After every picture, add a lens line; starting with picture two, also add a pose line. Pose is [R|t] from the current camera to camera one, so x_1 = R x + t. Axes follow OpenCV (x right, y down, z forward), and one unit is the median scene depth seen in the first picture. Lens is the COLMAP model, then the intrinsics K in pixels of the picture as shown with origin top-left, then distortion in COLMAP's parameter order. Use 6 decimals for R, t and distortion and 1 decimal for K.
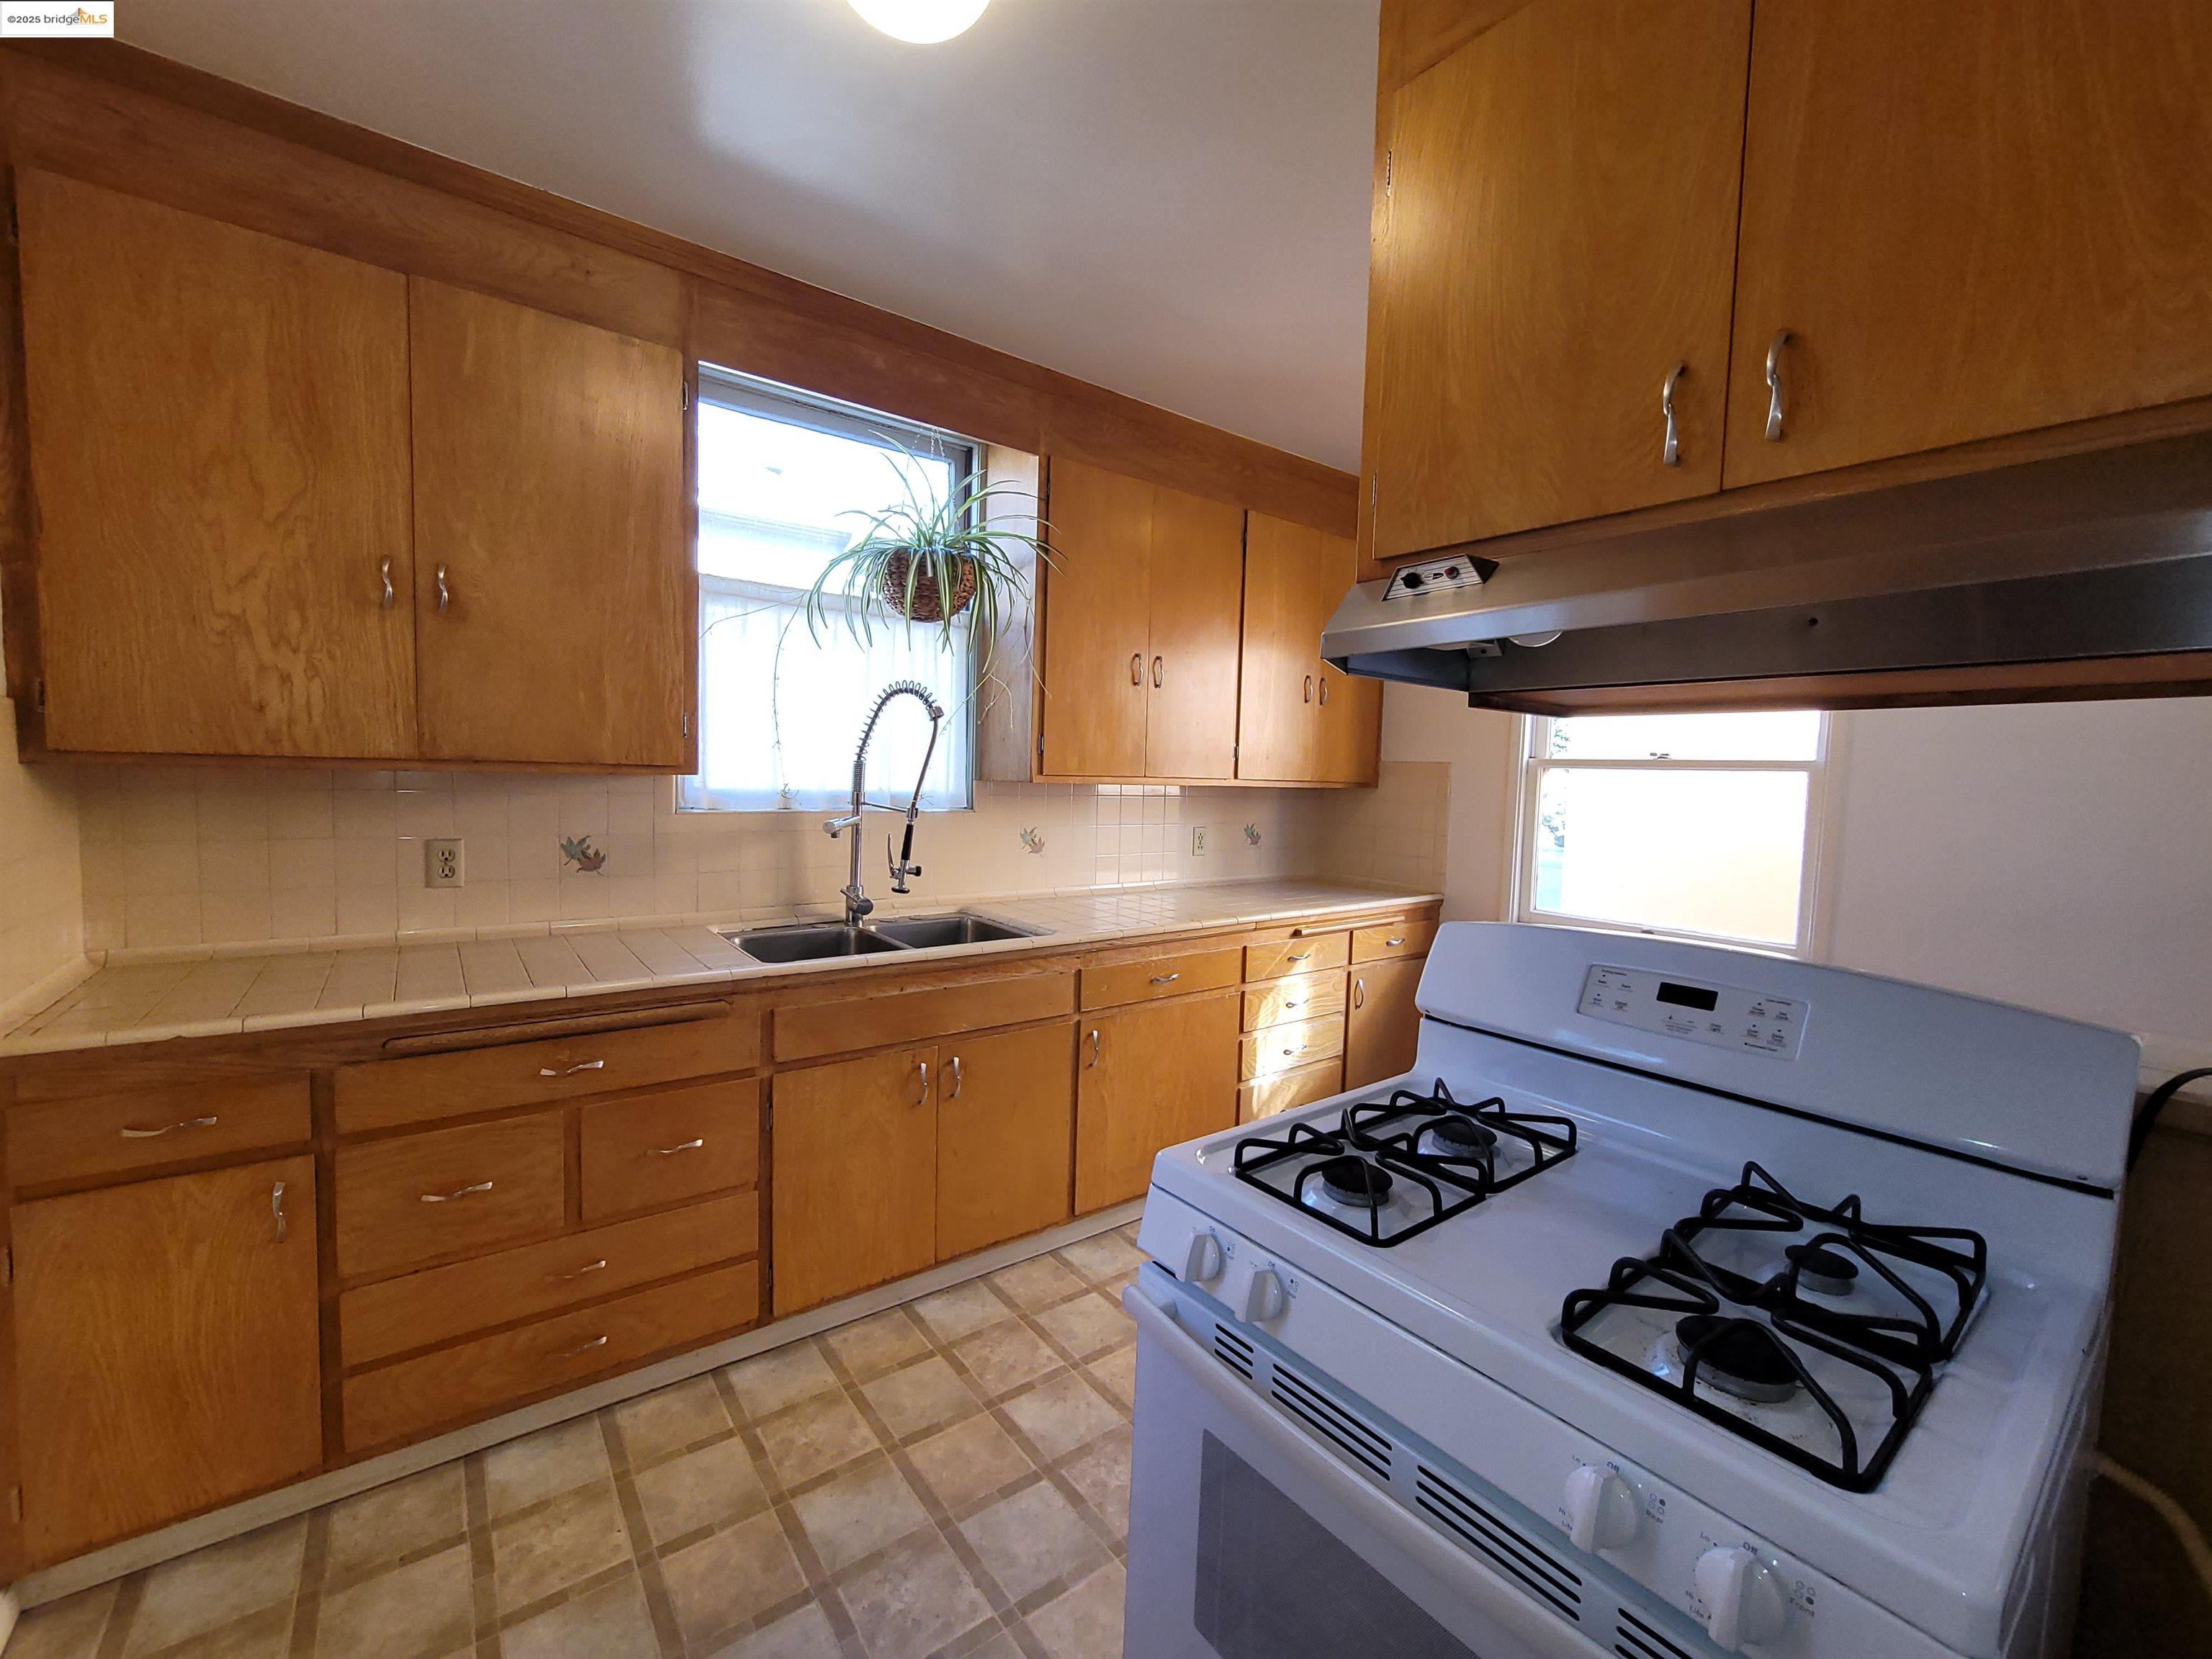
lens RADIAL K [[910.7, 0, 1103.6], [0, 910.7, 833.4], [0, 0, 1]] dist [-0.010065, 0.002591]
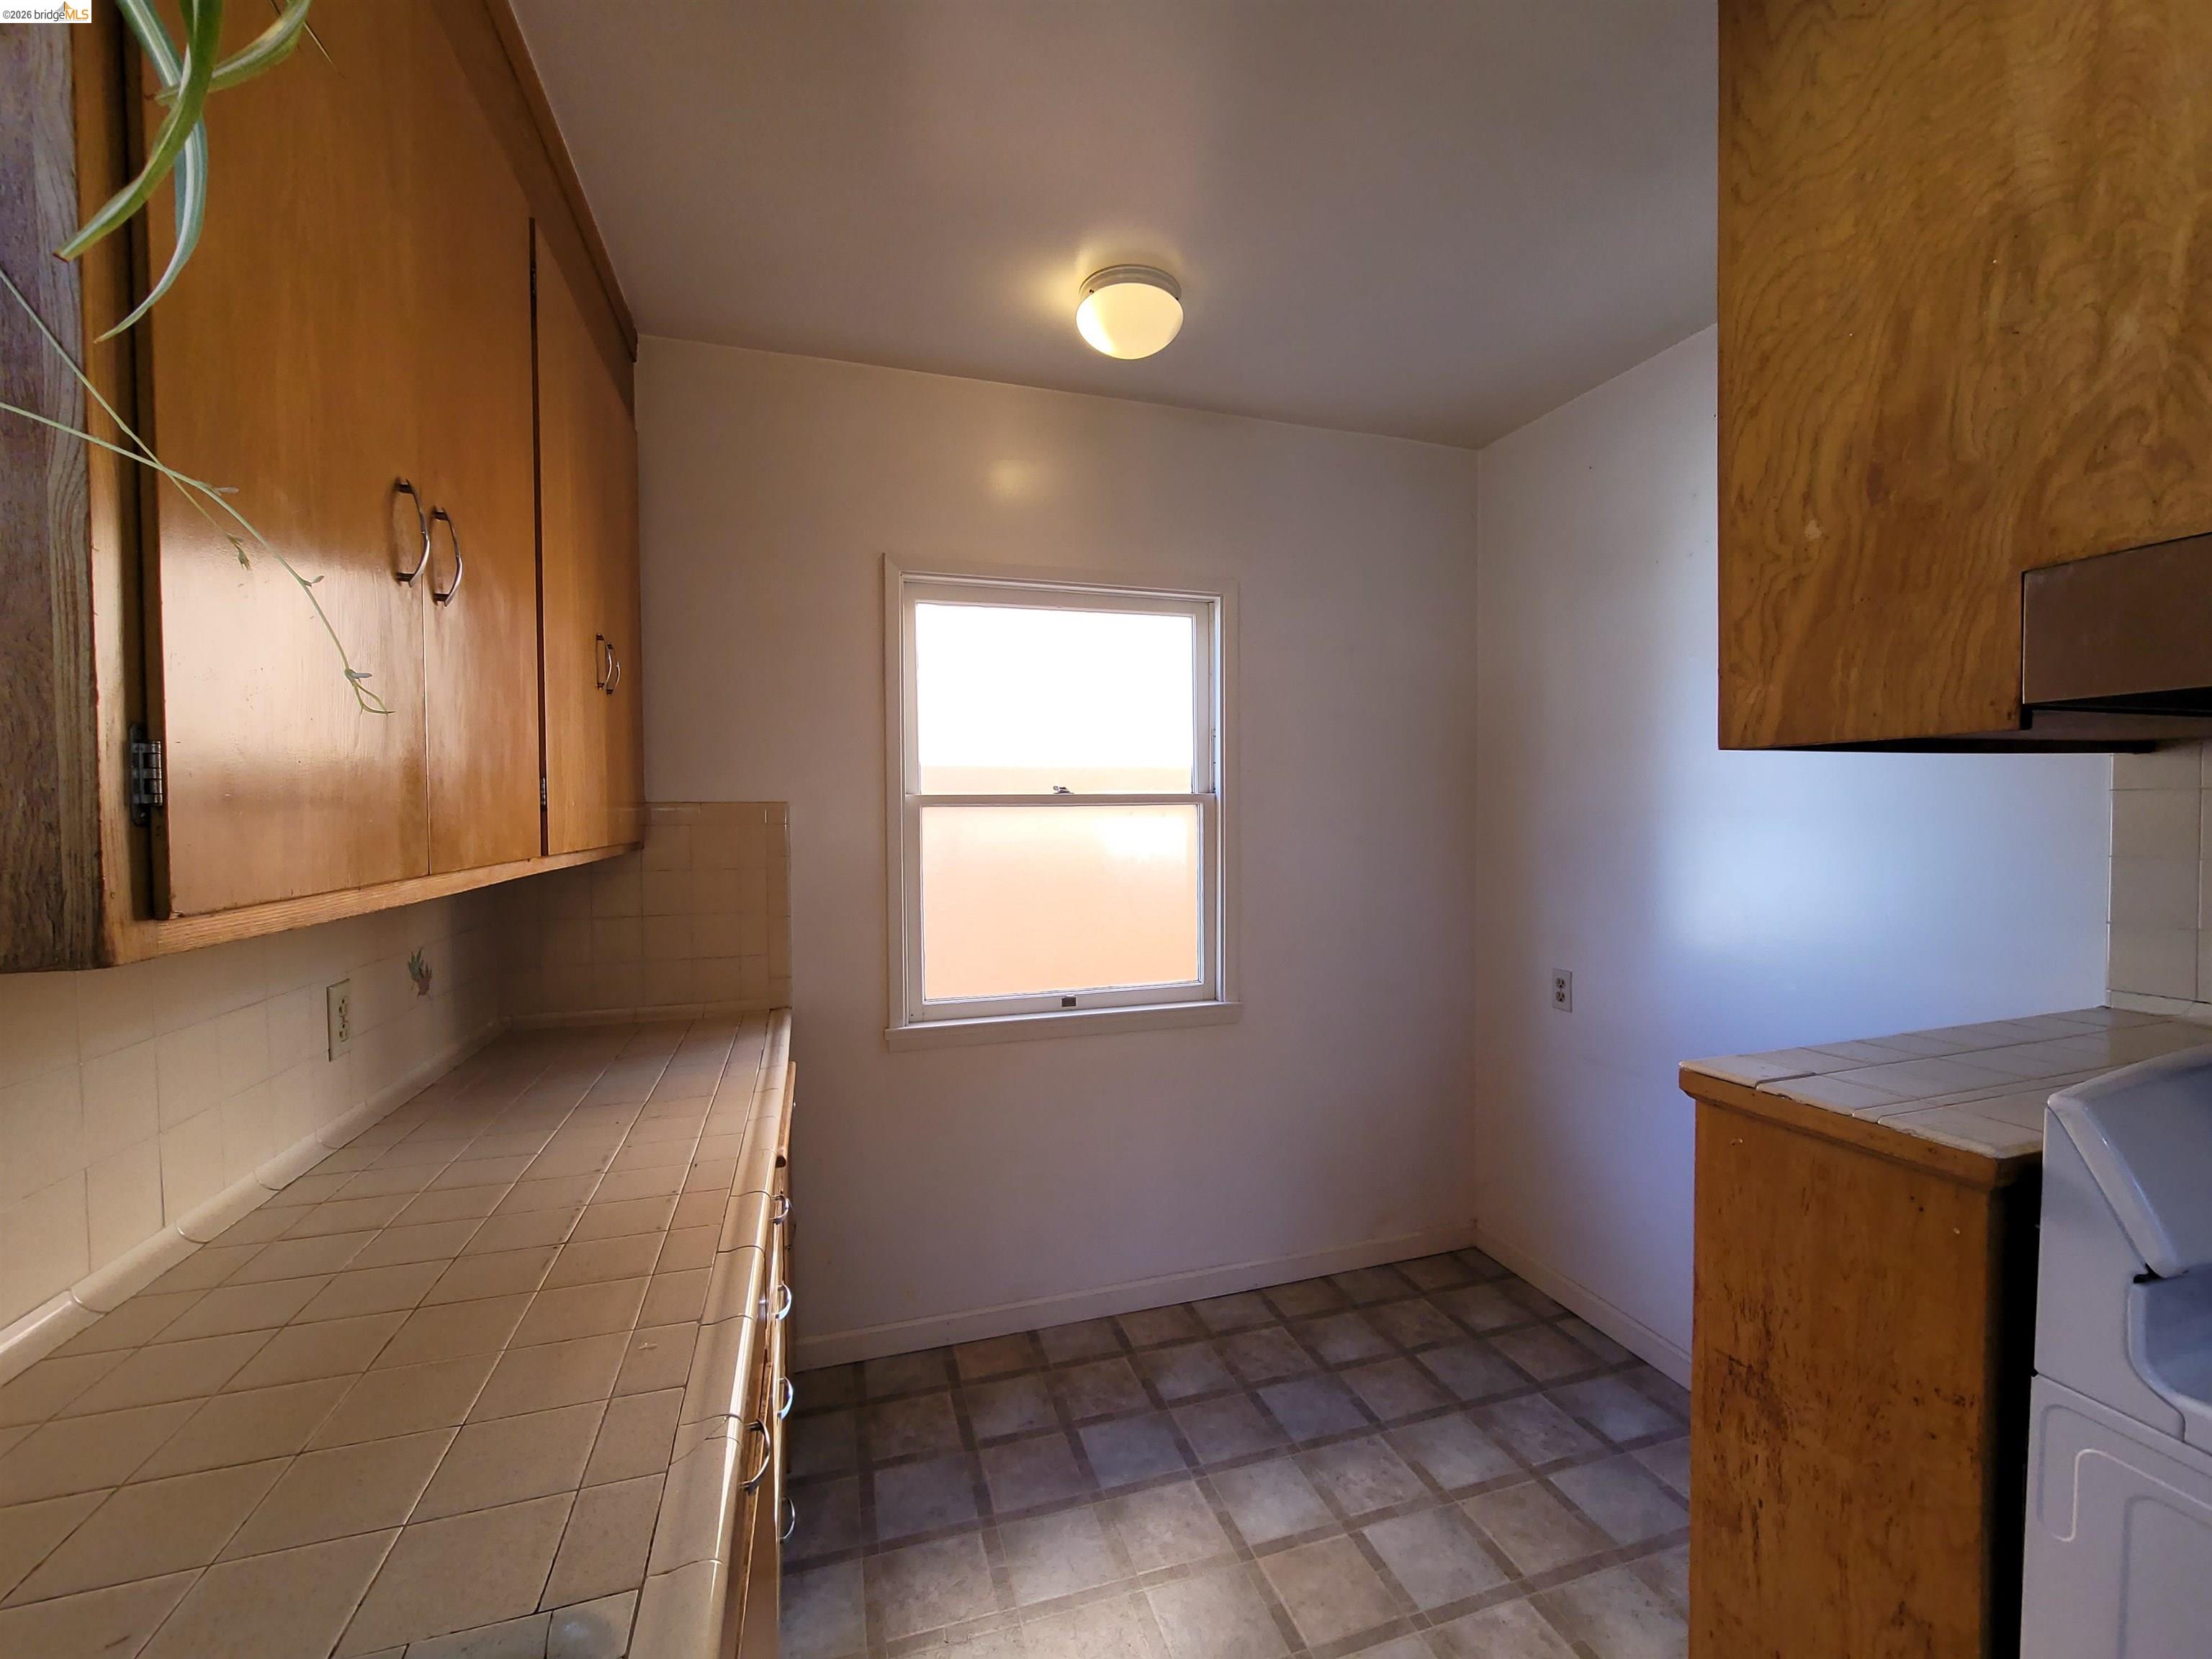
lens RADIAL K [[910.7, 0, 1112.3], [0, 910.7, 832.7], [0, 0, 1]] dist [-0.010065, 0.002591]
pose [[0.331751, -0.054562, 0.941788, -0.211903], [0.081112, 0.996279, 0.029146, -0.080542], [-0.939874, 0.066721, 0.334942, 0.808393]]
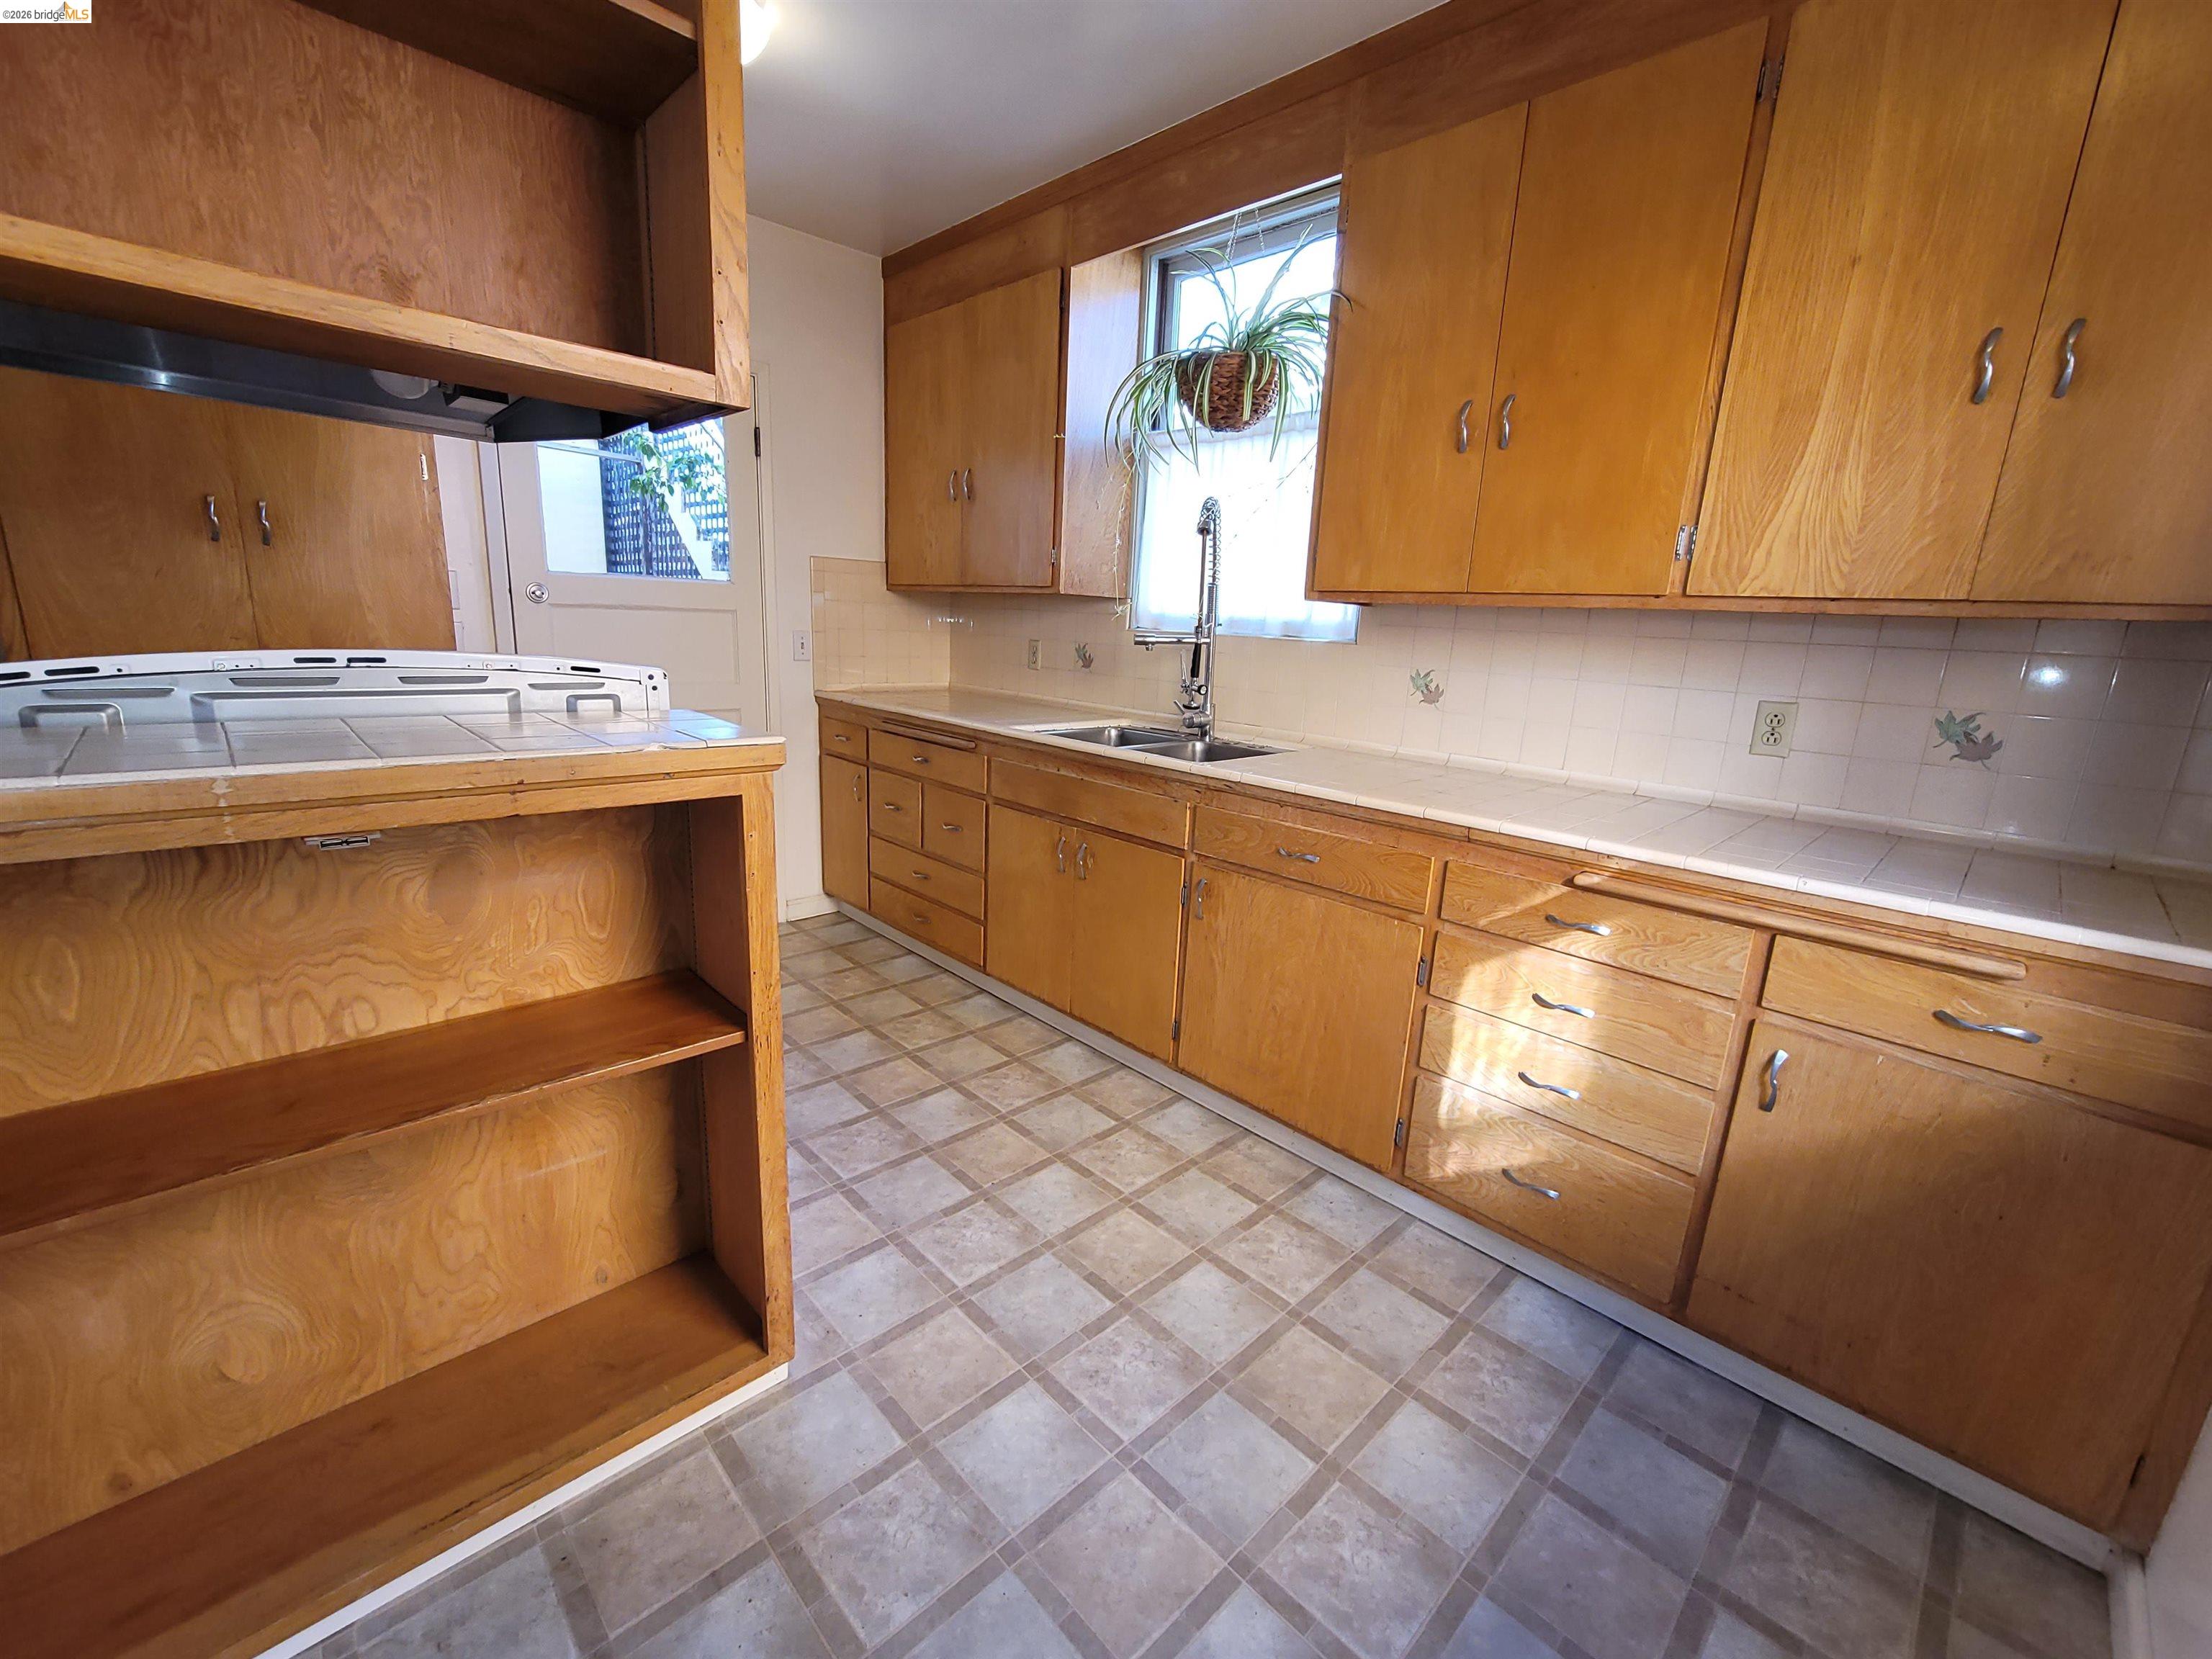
lens RADIAL K [[910.7, 0, 1110.1], [0, 910.7, 834.9], [0, 0, 1]] dist [-0.010065, 0.002591]
pose [[0.120080, 0.205133, -0.971340, 0.850312], [-0.113602, 0.974832, 0.191826, 0.016348], [0.986243, 0.087312, 0.140362, 0.803731]]
